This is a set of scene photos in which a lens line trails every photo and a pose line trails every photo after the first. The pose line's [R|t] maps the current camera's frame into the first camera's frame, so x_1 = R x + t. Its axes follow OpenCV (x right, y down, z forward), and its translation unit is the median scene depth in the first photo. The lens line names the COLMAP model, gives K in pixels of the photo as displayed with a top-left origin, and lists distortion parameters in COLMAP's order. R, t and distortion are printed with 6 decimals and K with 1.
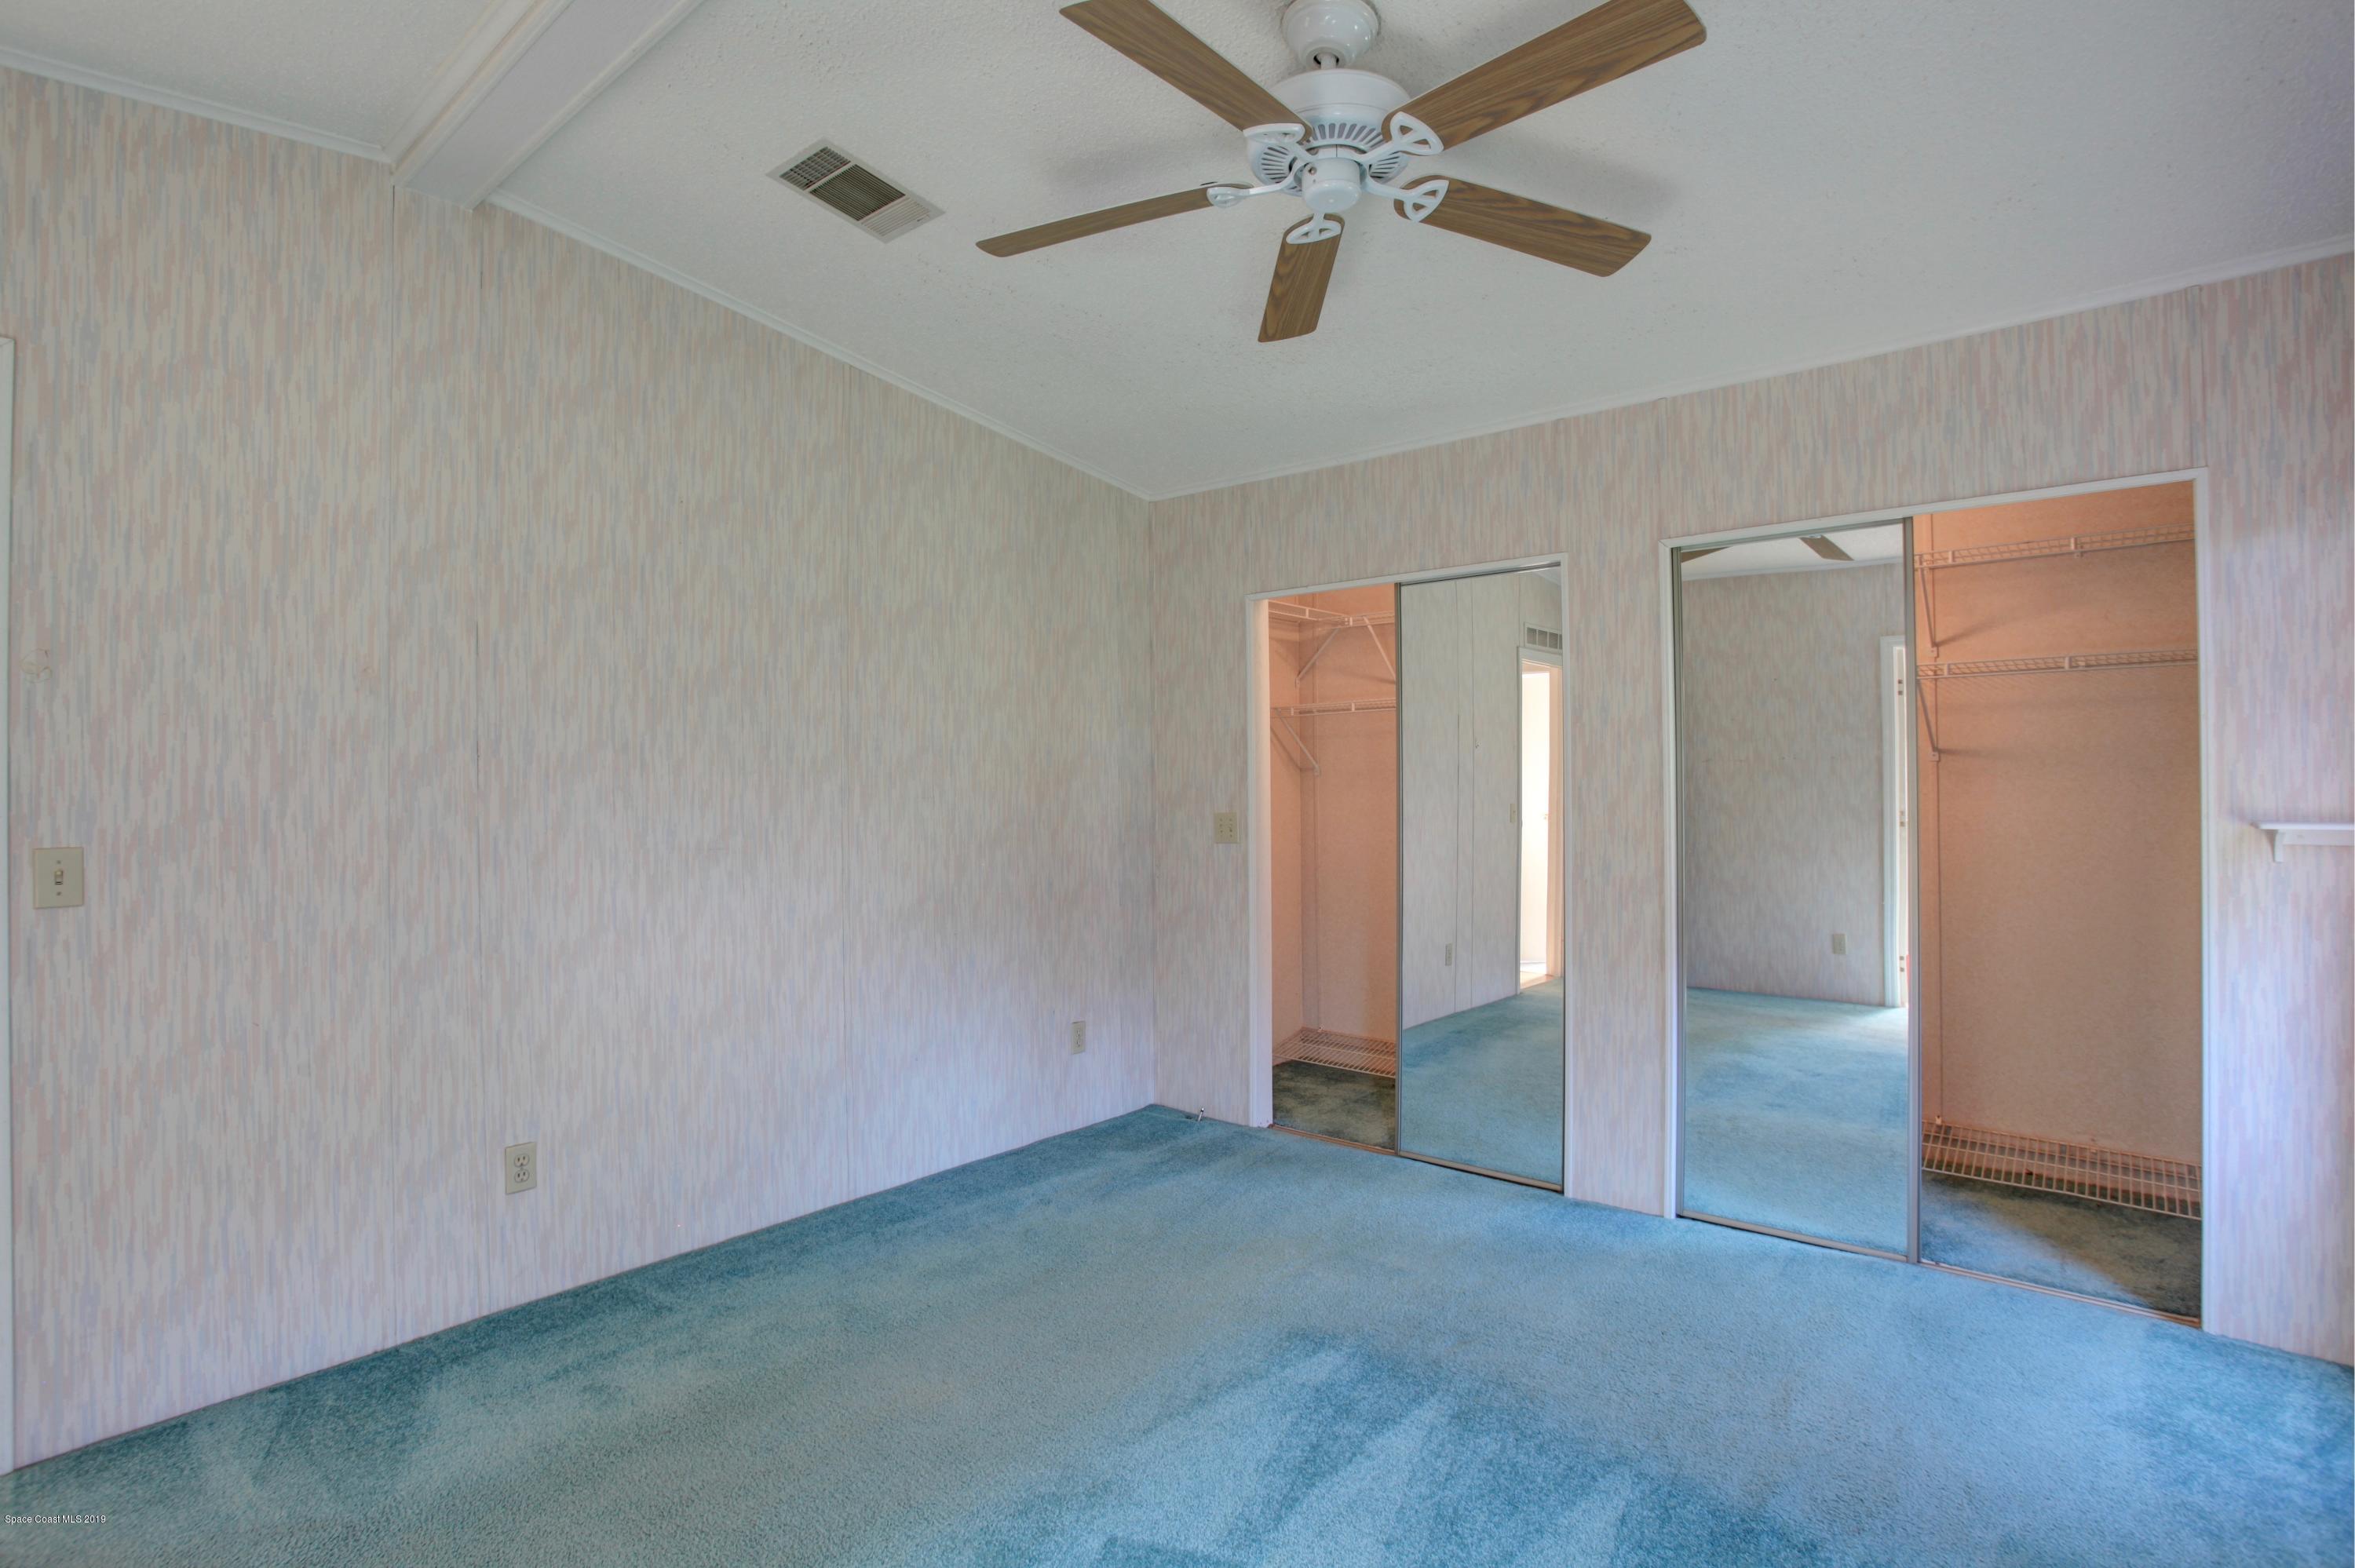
lens RADIAL K [[1165.2, 0, 1171.5], [0, 1165.2, 776.8], [0, 0, 1]] dist [-0.066596, 0.026488]
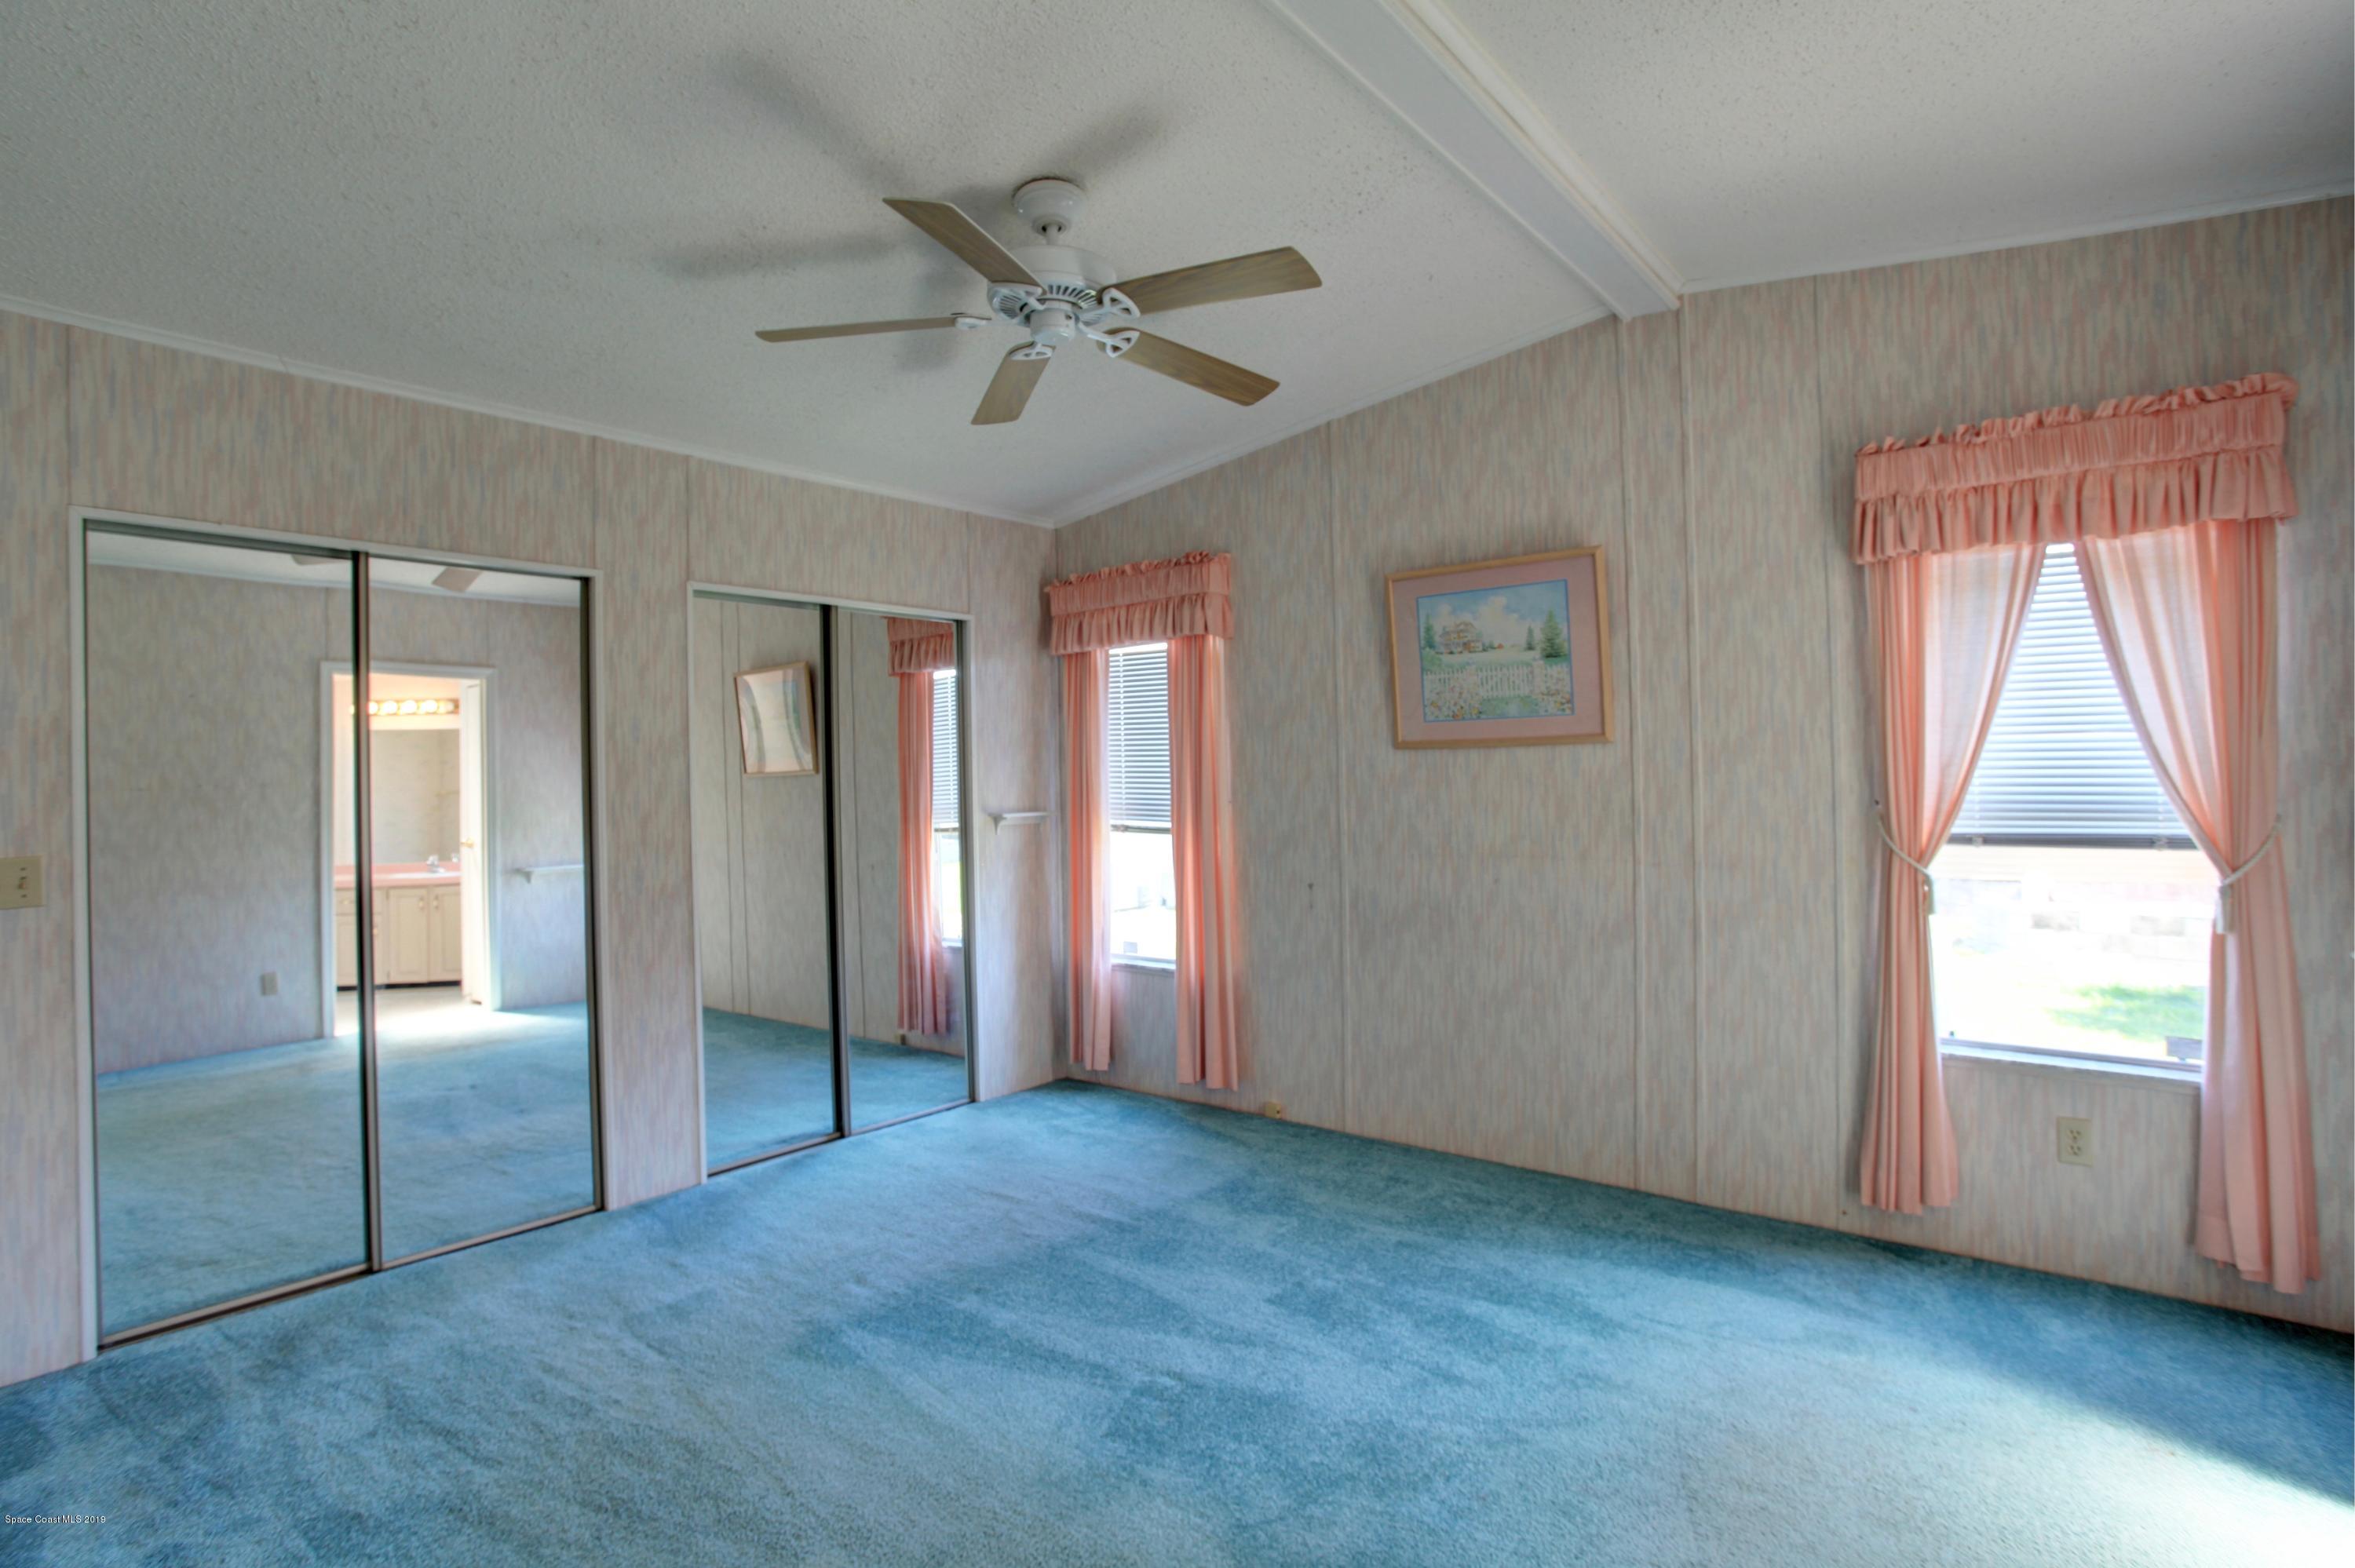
lens RADIAL K [[1165.2, 0, 1171.5], [0, 1165.2, 776.8], [0, 0, 1]] dist [-0.066596, 0.026488]
pose [[-0.020970, 0.016356, 0.999646, -0.736163], [0.020047, 0.999672, -0.015936, 0.013953], [-0.999579, 0.019706, -0.021291, 0.577406]]
